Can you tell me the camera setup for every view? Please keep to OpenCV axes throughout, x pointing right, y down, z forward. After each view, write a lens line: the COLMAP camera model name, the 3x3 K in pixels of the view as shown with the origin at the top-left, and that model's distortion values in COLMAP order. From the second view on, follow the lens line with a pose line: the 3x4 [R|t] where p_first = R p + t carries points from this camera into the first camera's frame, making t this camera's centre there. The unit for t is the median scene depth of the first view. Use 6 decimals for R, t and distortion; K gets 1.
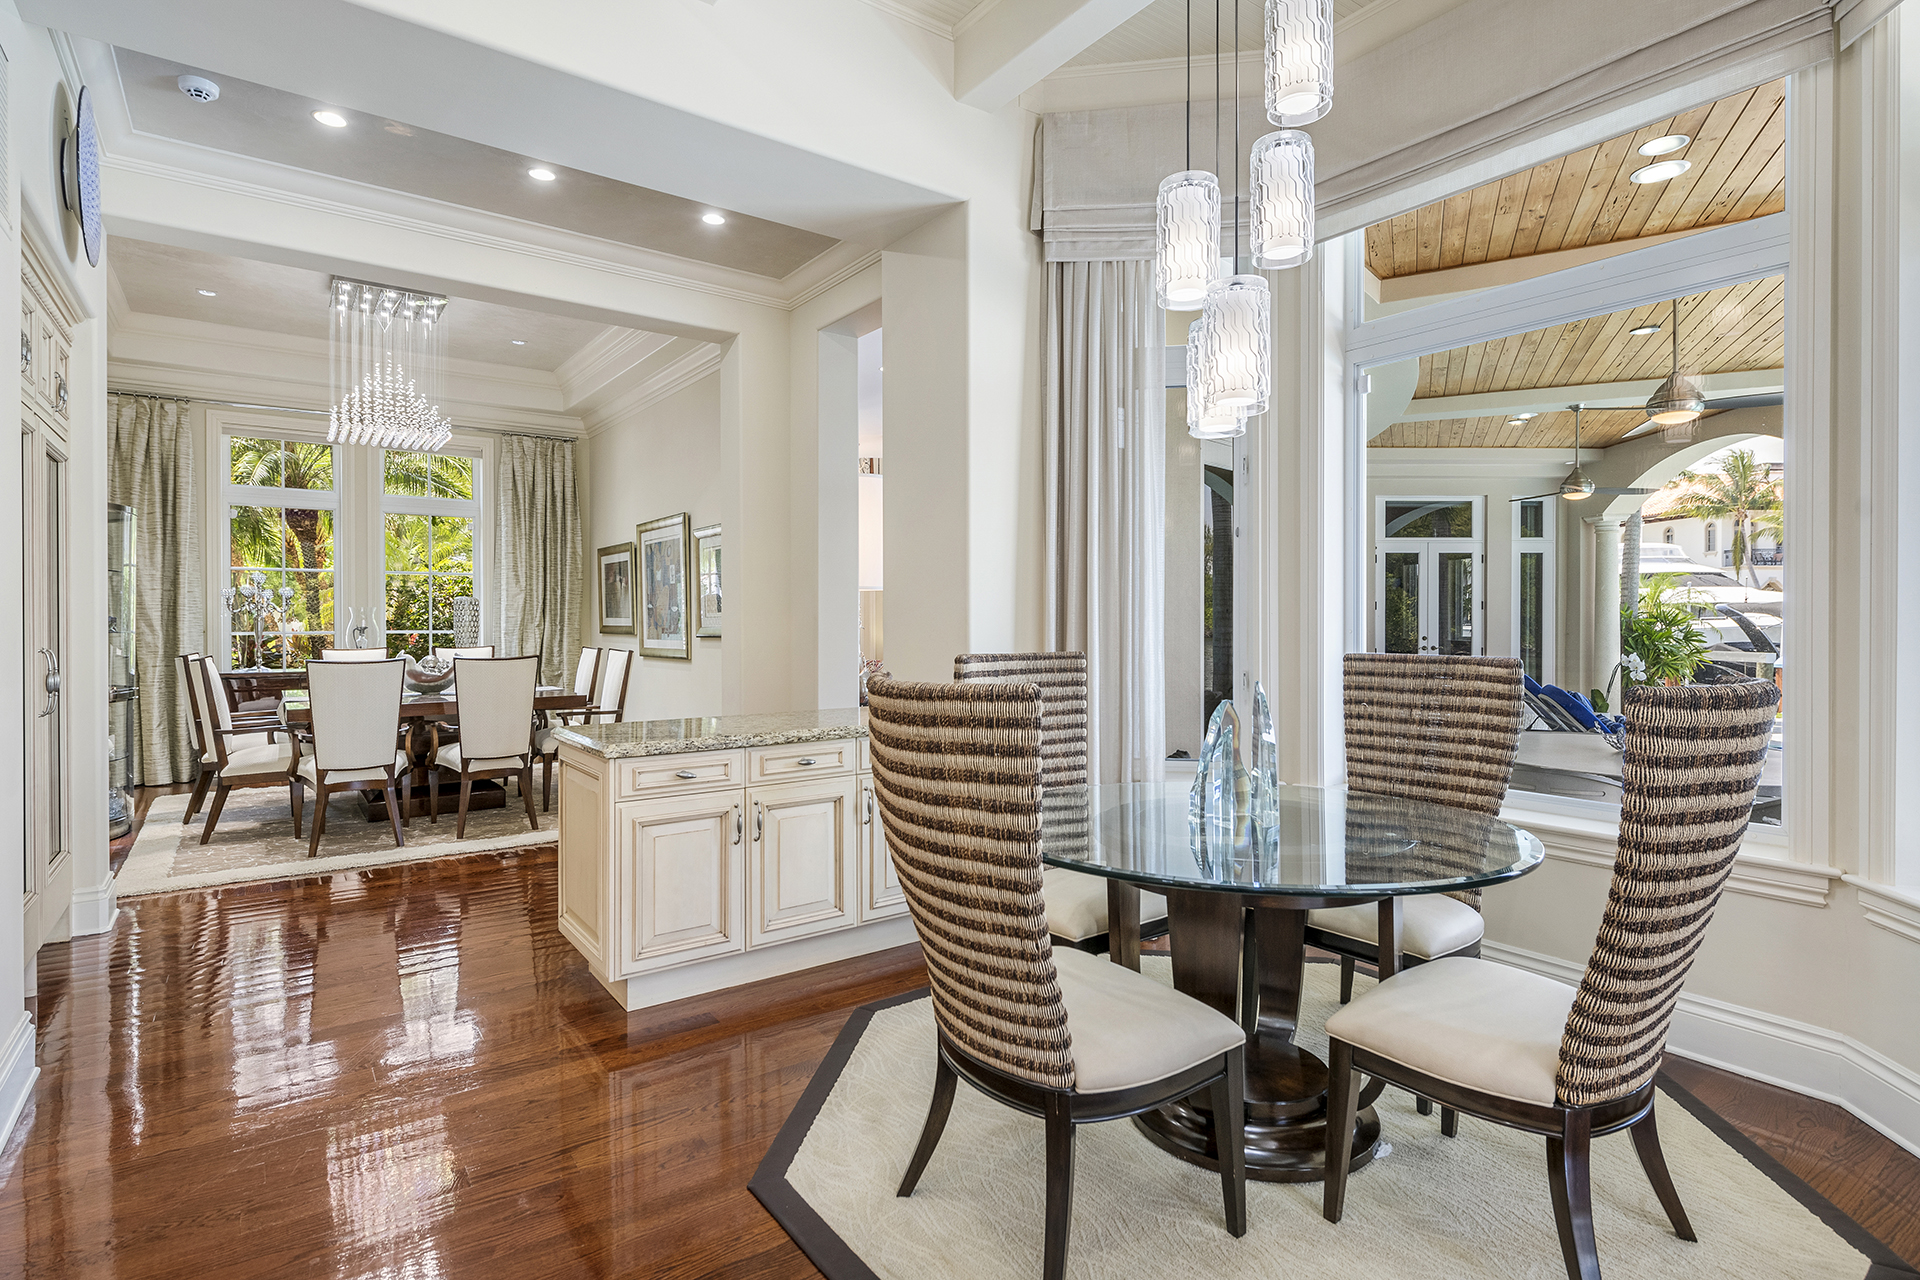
lens RADIAL K [[938.3, 0, 963.5], [0, 938.3, 632.9], [0, 0, 1]] dist [-0.000089, -0.000001]
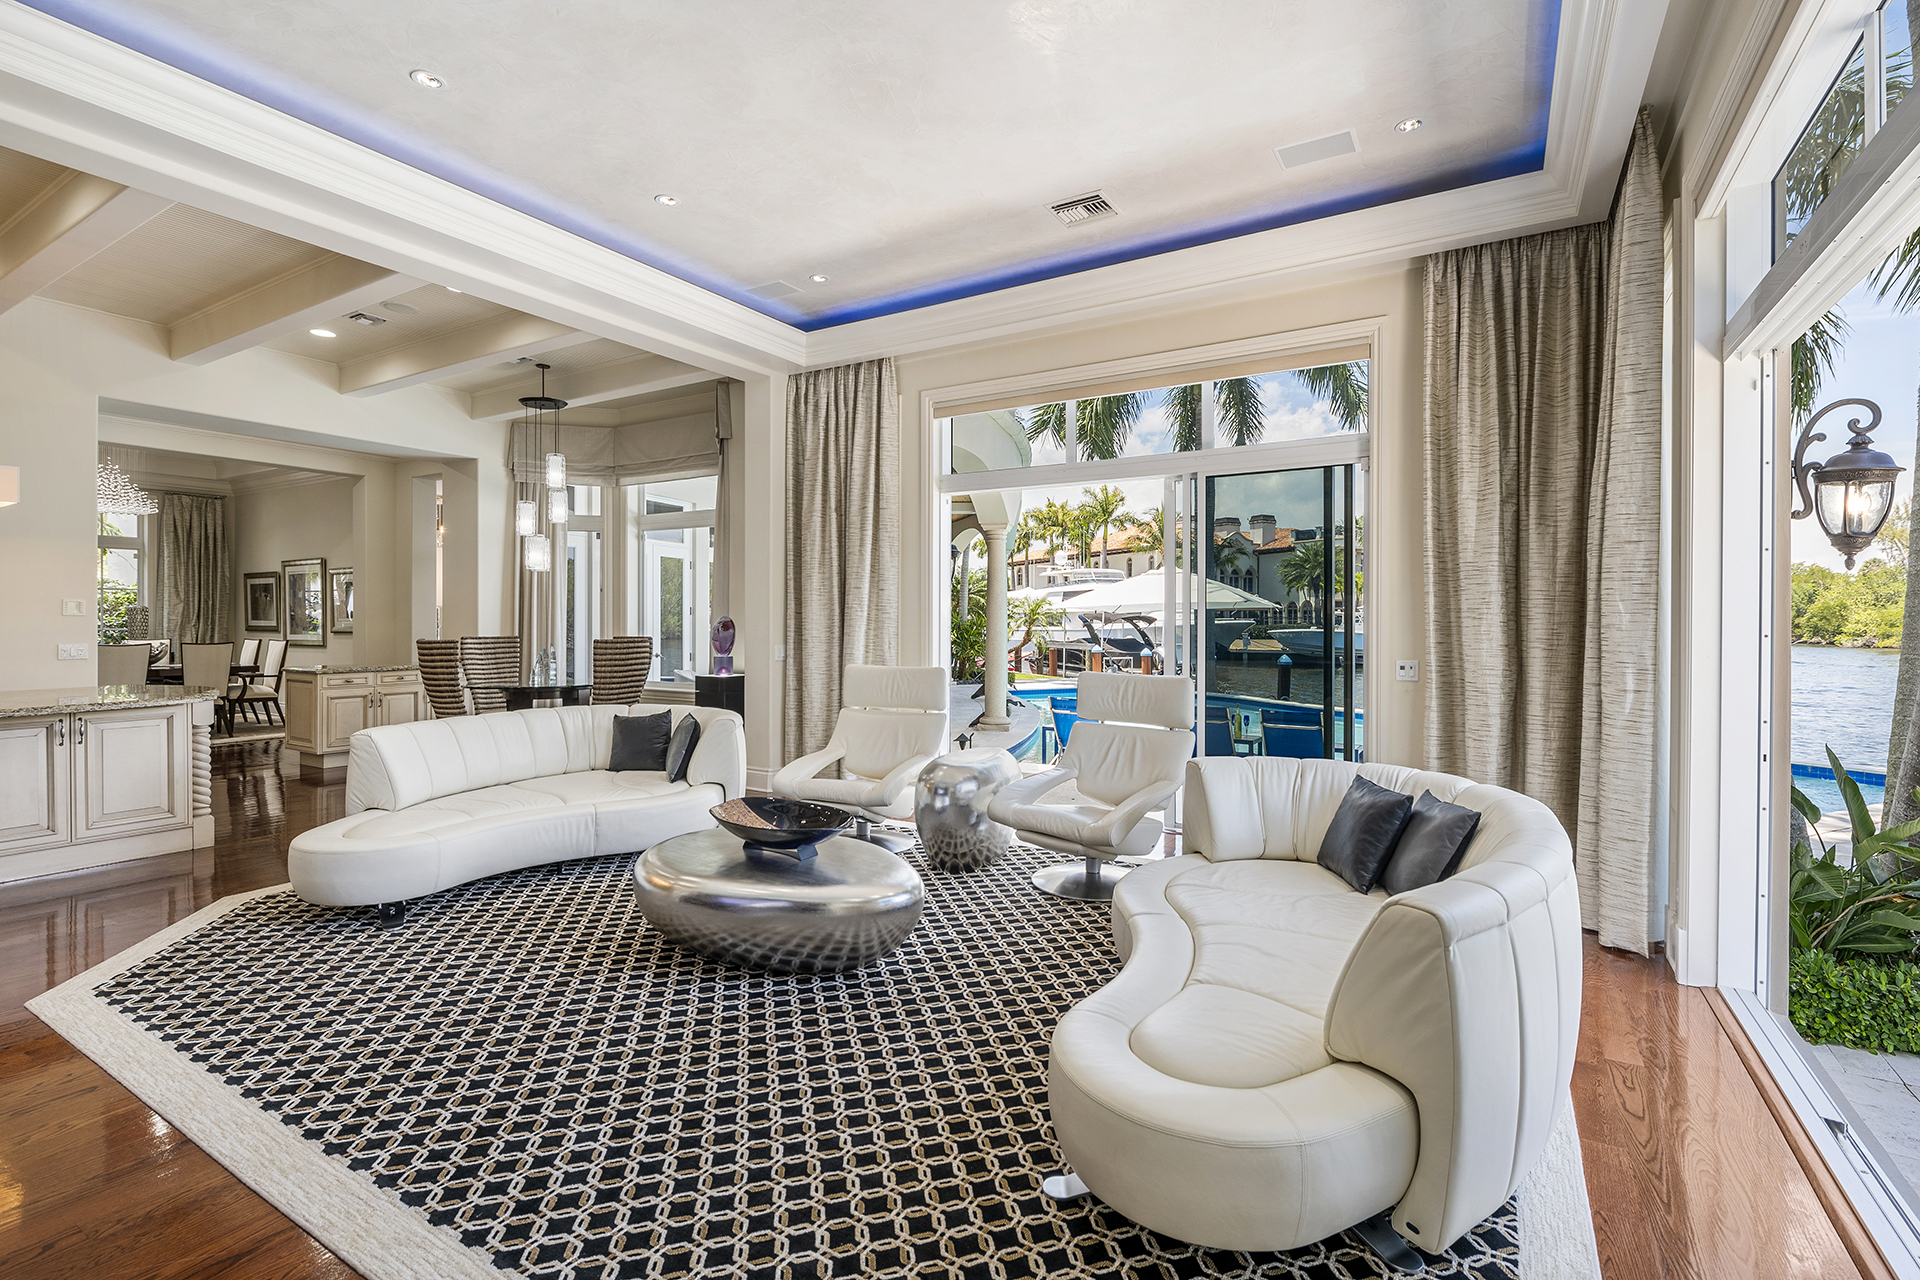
lens RADIAL K [[880.1, 0, 952.7], [0, 880.1, 629.7], [0, 0, 1]] dist [-0.002923, -0.000178]
pose [[0.928543, 0.001539, 0.371221, 0.134082], [0.000538, 0.999985, -0.005492, 0.006830], [-0.371224, 0.005299, 0.928528, -0.708185]]
